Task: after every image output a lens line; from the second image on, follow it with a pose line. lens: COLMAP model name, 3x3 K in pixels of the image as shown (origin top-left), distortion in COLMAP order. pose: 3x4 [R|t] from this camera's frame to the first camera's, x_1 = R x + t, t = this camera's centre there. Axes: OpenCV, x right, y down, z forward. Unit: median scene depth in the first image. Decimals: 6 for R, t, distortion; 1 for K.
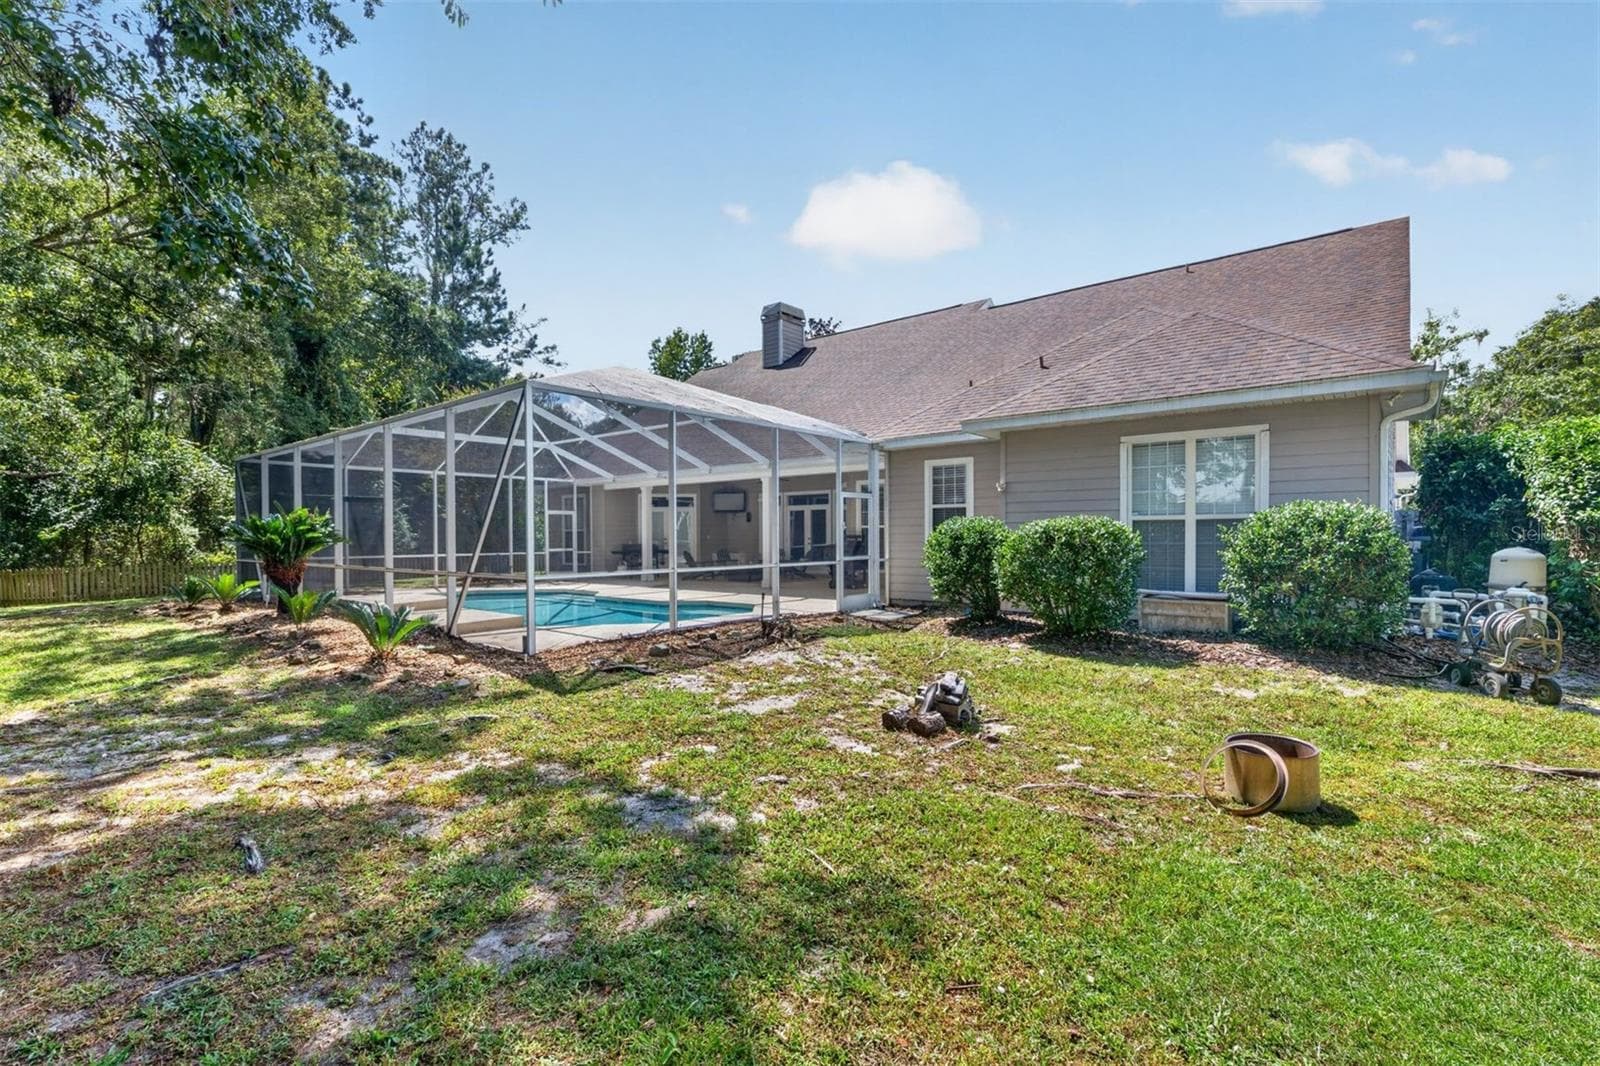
lens RADIAL K [[713.4, 0, 800.0], [0, 713.4, 533.0], [0, 0, 1]] dist [0.001329, 0.000052]
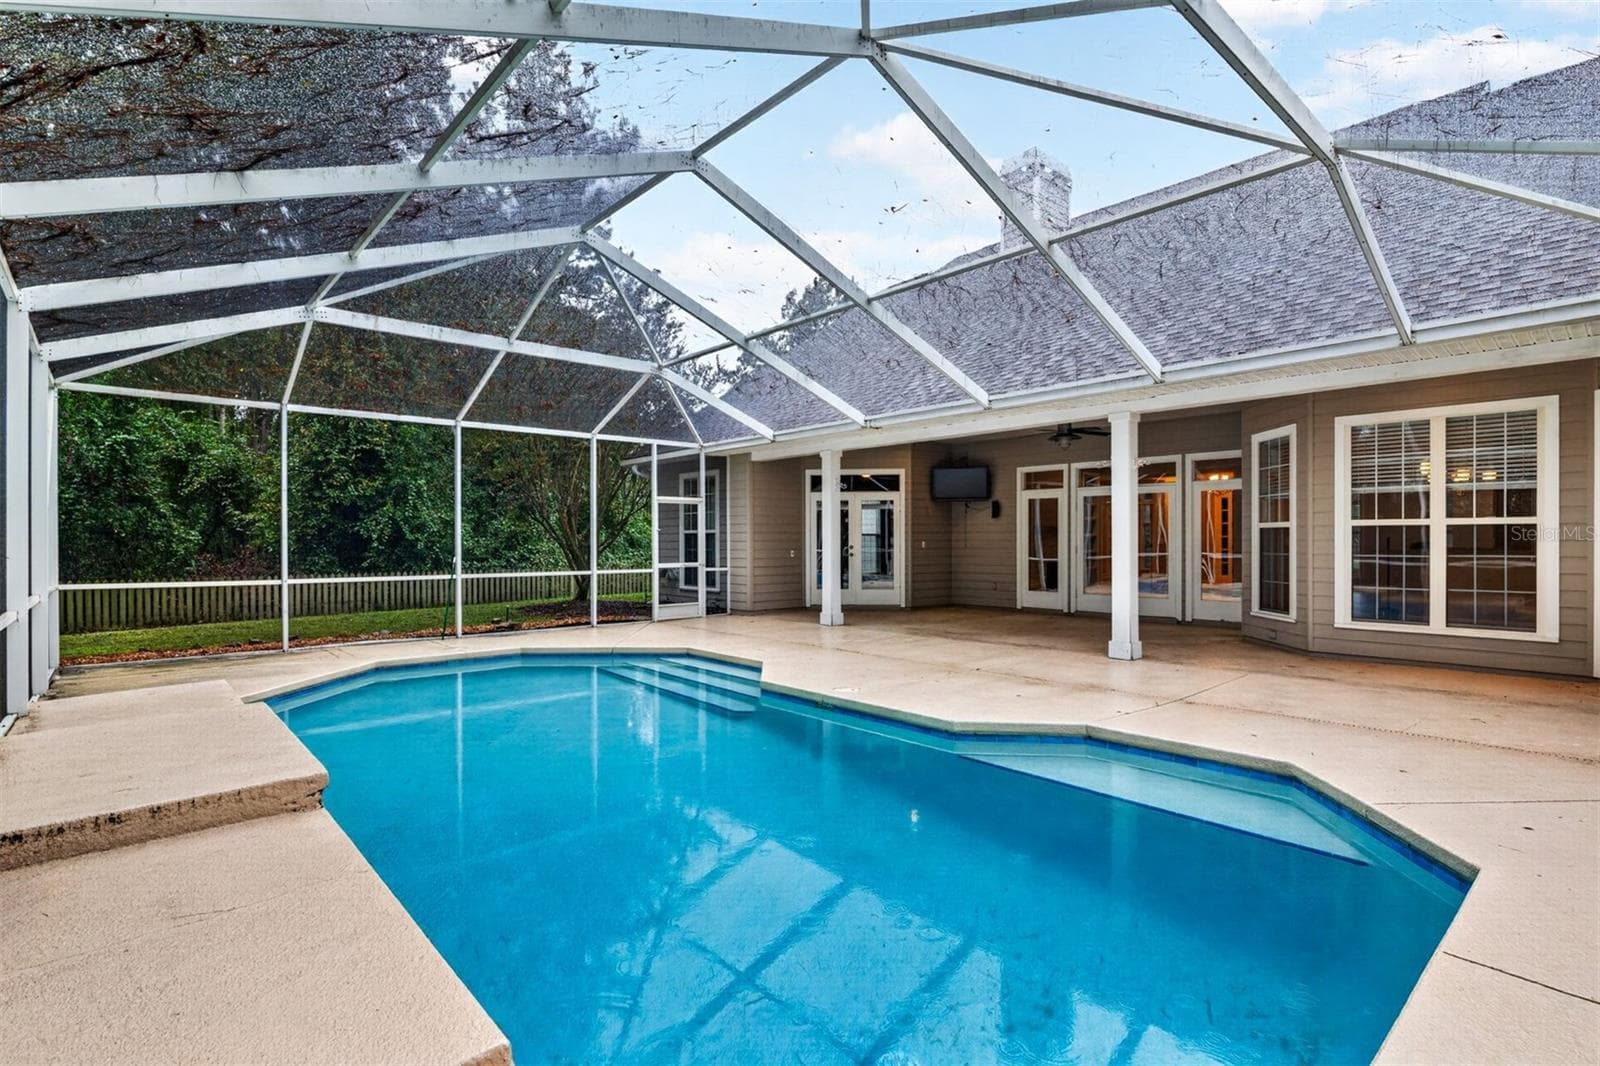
lens RADIAL K [[749.0, 0, 800.0], [0, 749.0, 533.0], [0, 0, 1]] dist [0.000939, 0.000245]
pose [[0.988437, 0.010397, -0.151277, -0.142831], [-0.010927, 0.999937, -0.002670, -0.001171], [0.151239, 0.004292, 0.988488, 0.405433]]
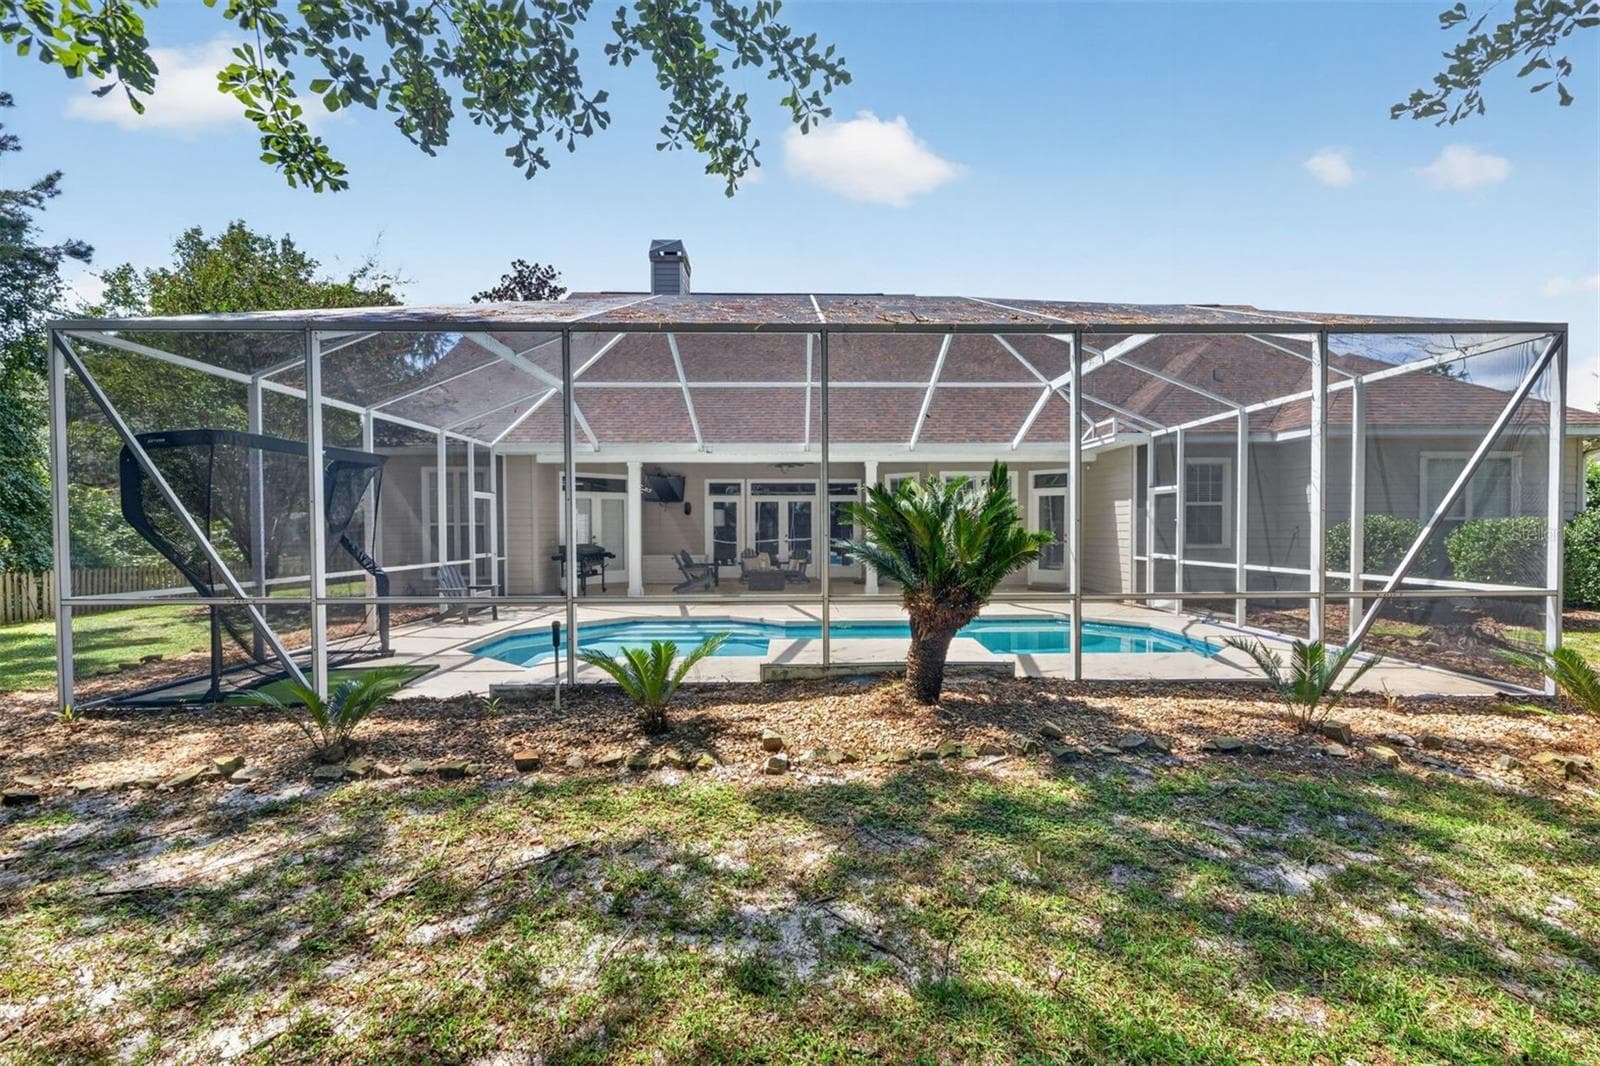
lens RADIAL K [[749.0, 0, 800.0], [0, 749.0, 533.0], [0, 0, 1]] dist [0.000939, 0.000245]
pose [[0.762456, 0.000742, 0.647040, -0.526746], [-0.002199, 0.999997, 0.001444, 0.002912], [-0.647037, -0.002524, 0.762455, 0.306541]]
